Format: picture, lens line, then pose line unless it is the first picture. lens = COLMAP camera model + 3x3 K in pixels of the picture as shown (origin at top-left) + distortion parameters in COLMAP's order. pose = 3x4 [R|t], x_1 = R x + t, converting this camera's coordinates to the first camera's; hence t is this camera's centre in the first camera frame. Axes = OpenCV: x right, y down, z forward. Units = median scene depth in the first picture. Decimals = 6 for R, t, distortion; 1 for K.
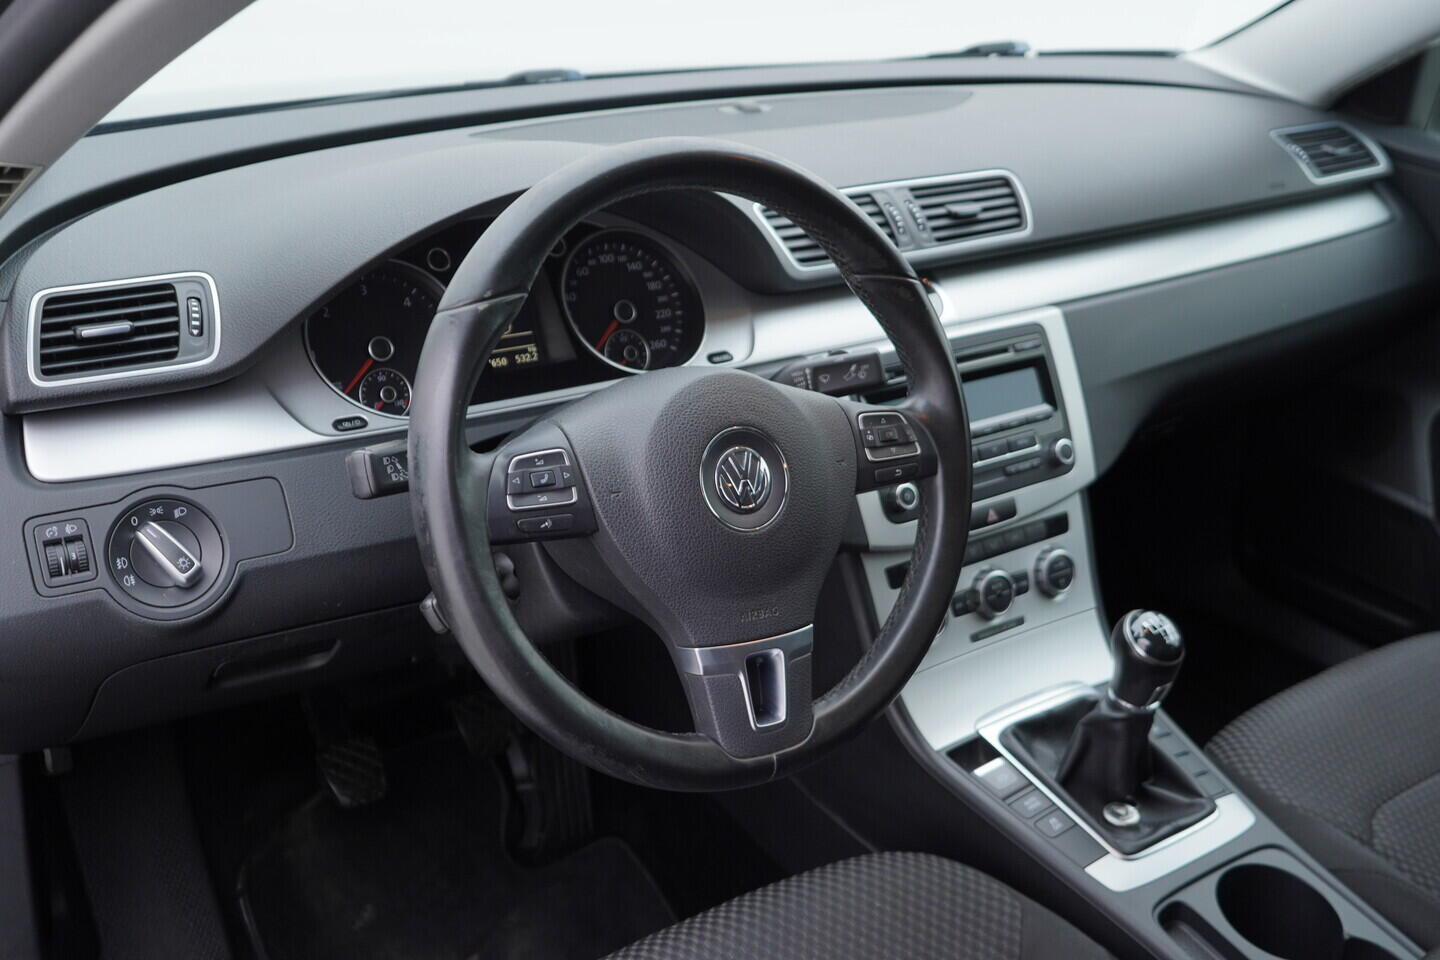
lens RADIAL K [[1496.6, 0, 720.0], [0, 1496.6, 480.0], [0, 0, 1]] dist [0.005779, 0.018533]
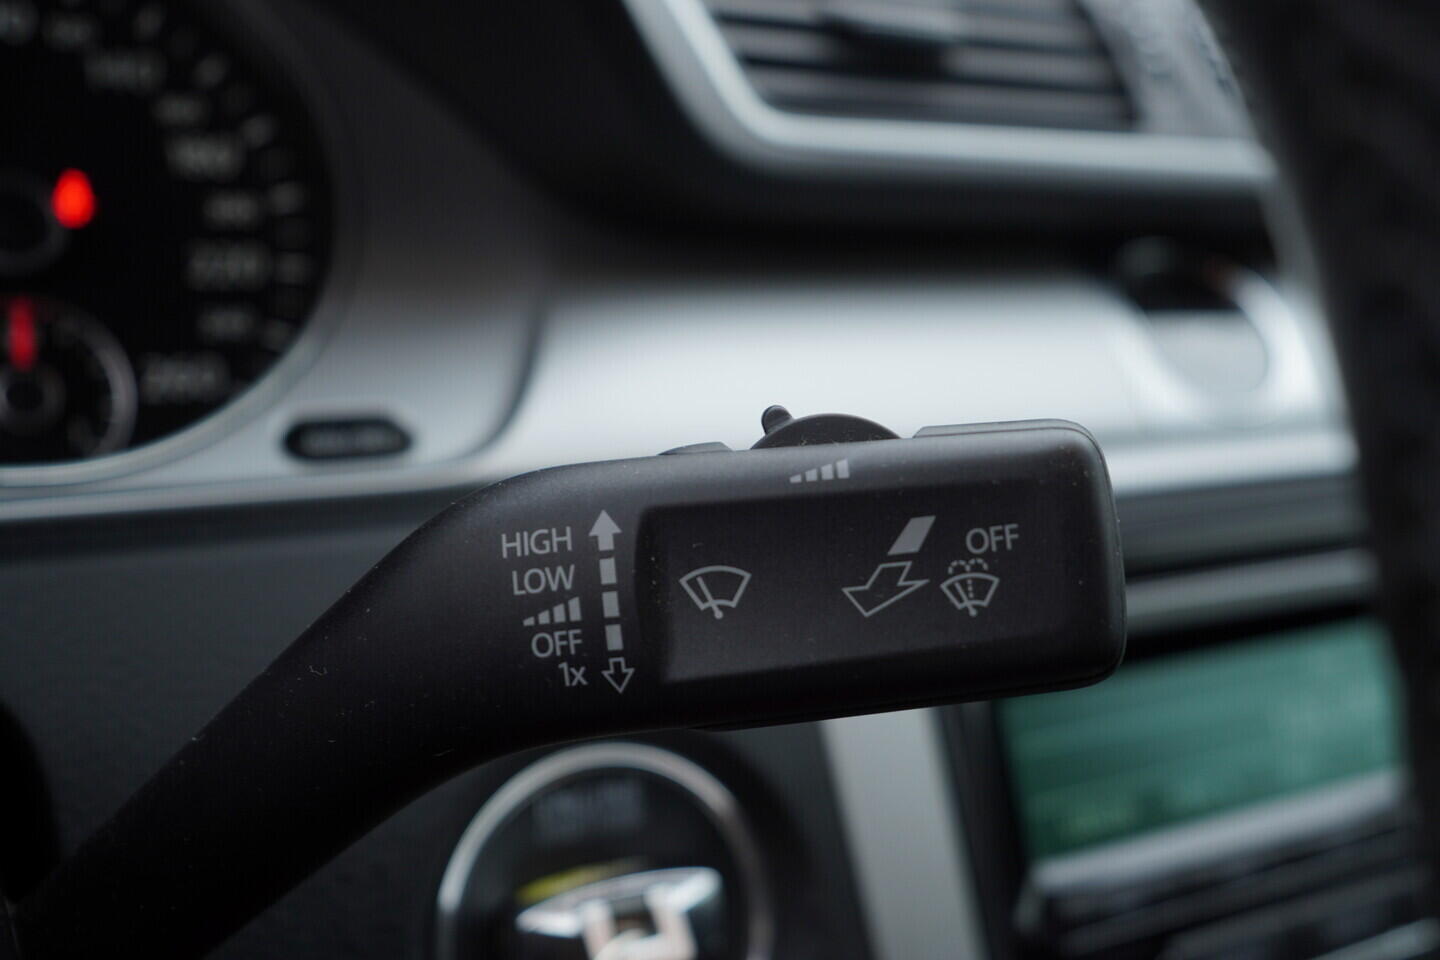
lens RADIAL K [[1496.6, 0, 720.0], [0, 1496.6, 480.0], [0, 0, 1]] dist [0.005779, 0.018533]
pose [[0.991933, 0.086944, -0.092249, 0.073792], [-0.096069, 0.990381, -0.099577, -0.056599], [0.082704, 0.107636, 0.990744, 0.753976]]
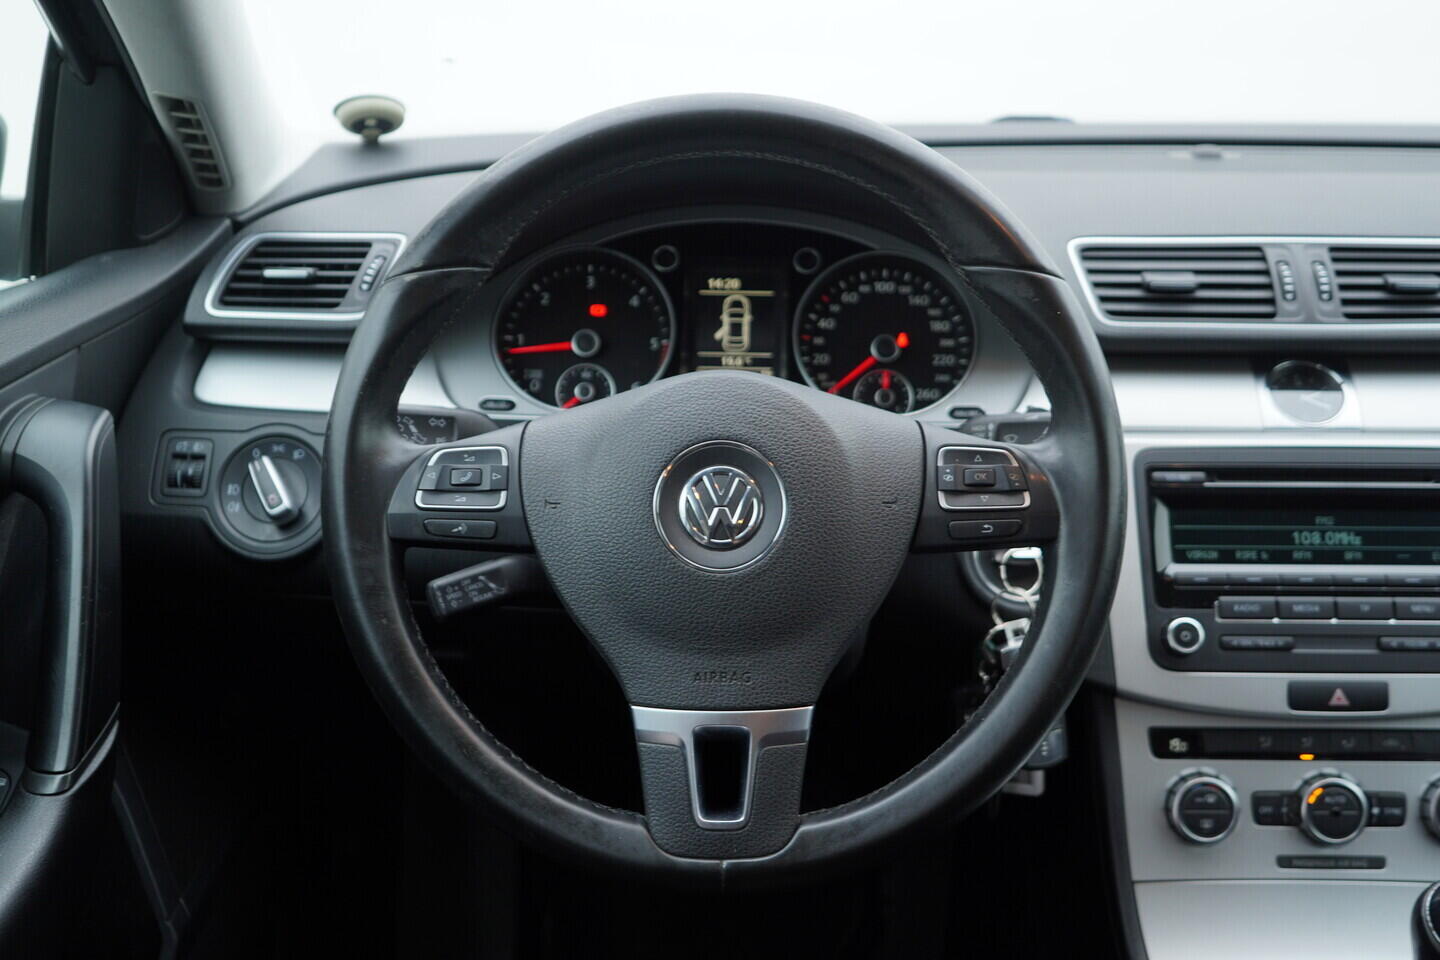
lens RADIAL K [[1487.8, 0, 720.0], [0, 1487.8, 480.0], [0, 0, 1]] dist [-0.006362, 0.021878]
pose [[0.807777, 0.155640, -0.568571, 0.344713], [-0.211952, 0.976697, -0.033762, 0.009241], [0.550067, 0.147782, 0.821941, 0.256072]]
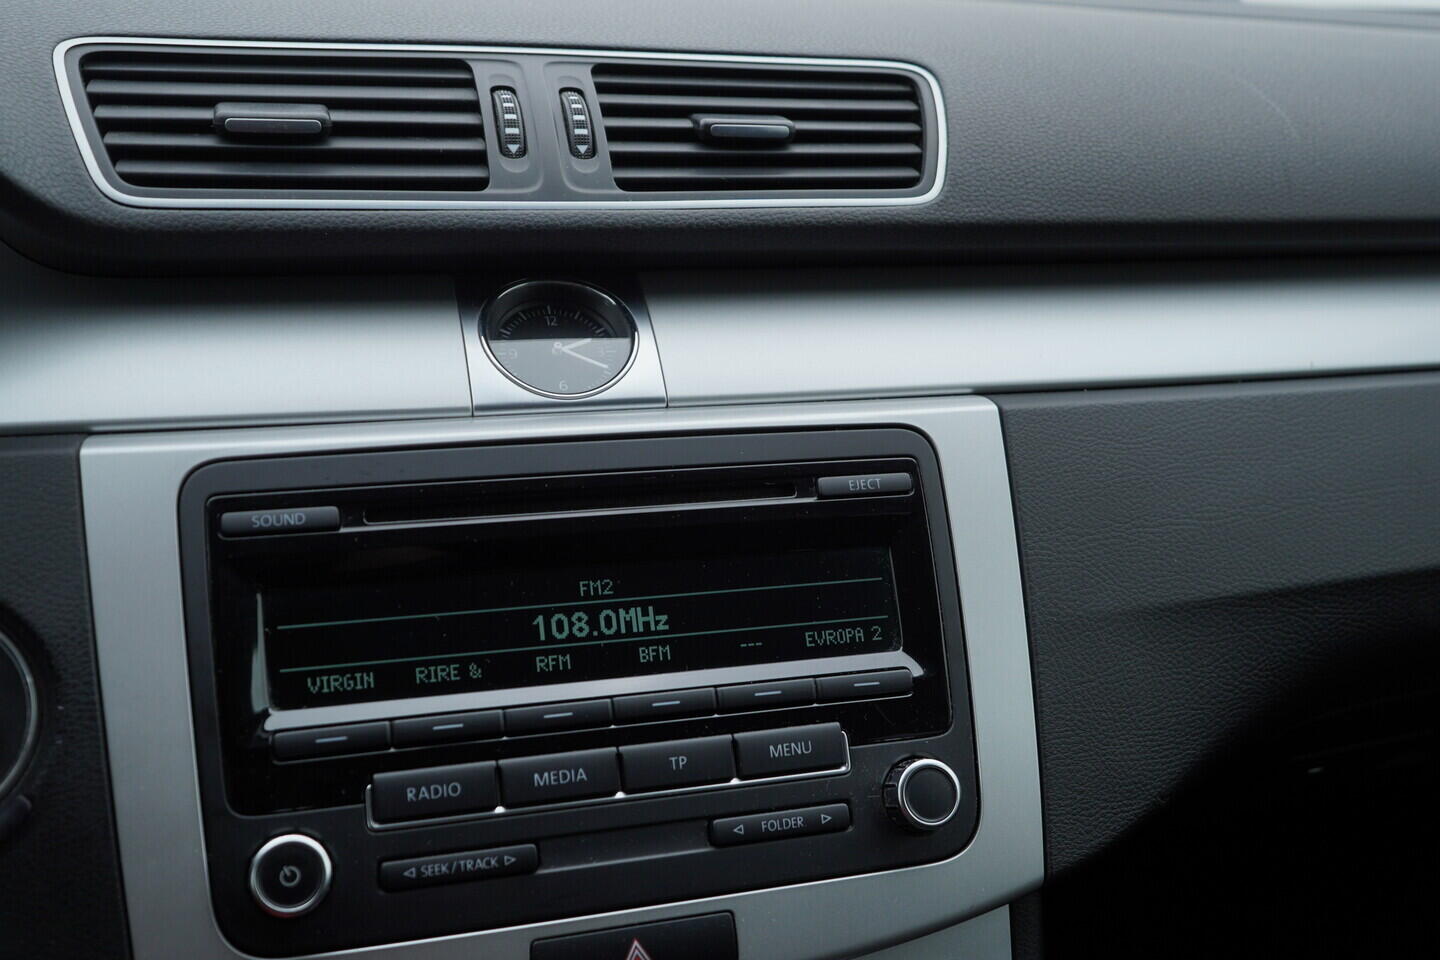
lens RADIAL K [[1487.8, 0, 720.0], [0, 1487.8, 480.0], [0, 0, 1]] dist [-0.006362, 0.021878]
pose [[0.950657, 0.076916, -0.300558, 0.305251], [-0.119470, 0.984829, -0.125850, -0.044616], [0.286318, 0.155548, 0.945424, 0.703701]]
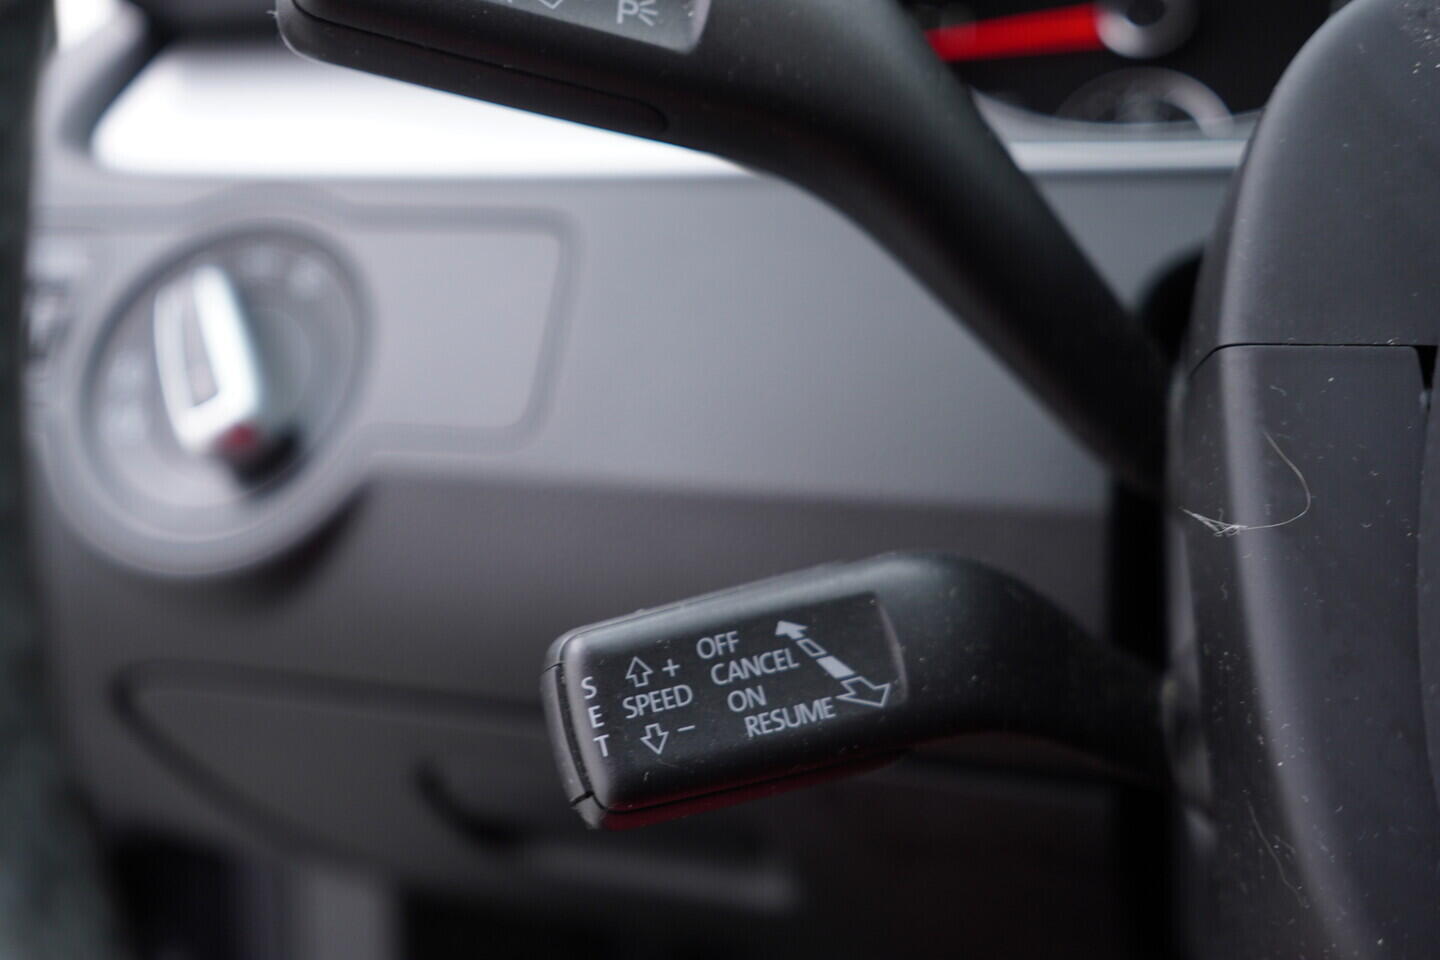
lens RADIAL K [[1487.8, 0, 720.0], [0, 1487.8, 480.0], [0, 0, 1]] dist [-0.006362, 0.021878]
pose [[0.636026, 0.111071, -0.763632, -0.022805], [-0.270326, 0.958949, -0.085674, 0.054197], [0.722769, 0.260921, 0.639942, 0.665739]]
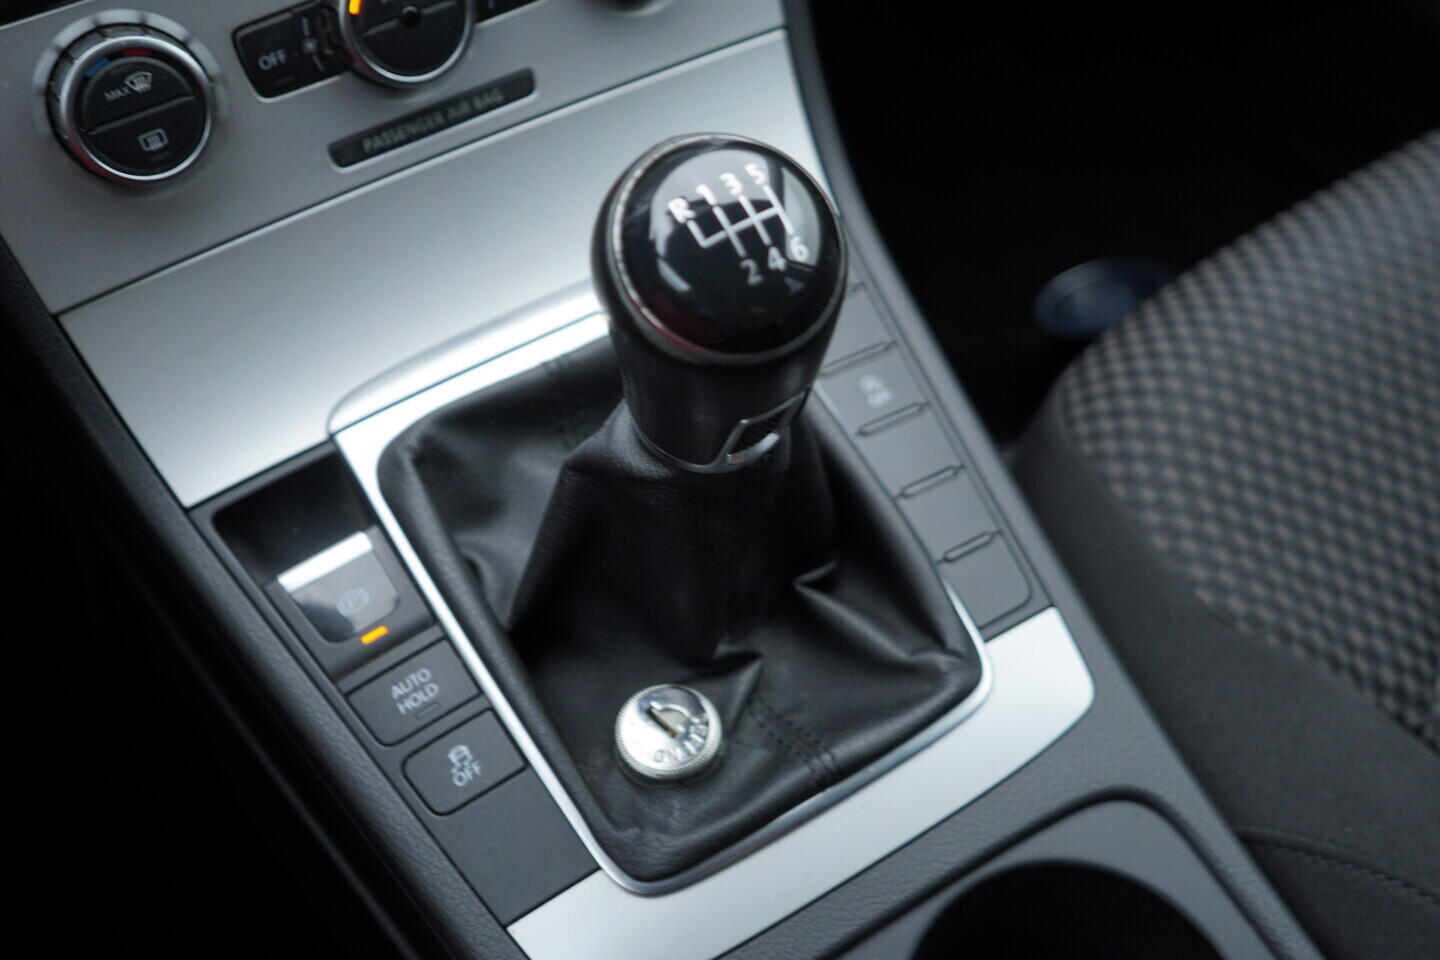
lens RADIAL K [[1487.8, 0, 720.0], [0, 1487.8, 480.0], [0, 0, 1]] dist [-0.006362, 0.021878]
pose [[0.997663, 0.008529, -0.067798, 0.292386], [0.024200, 0.883779, 0.467277, 0.016710], [0.063904, -0.467826, 0.881507, 0.709898]]
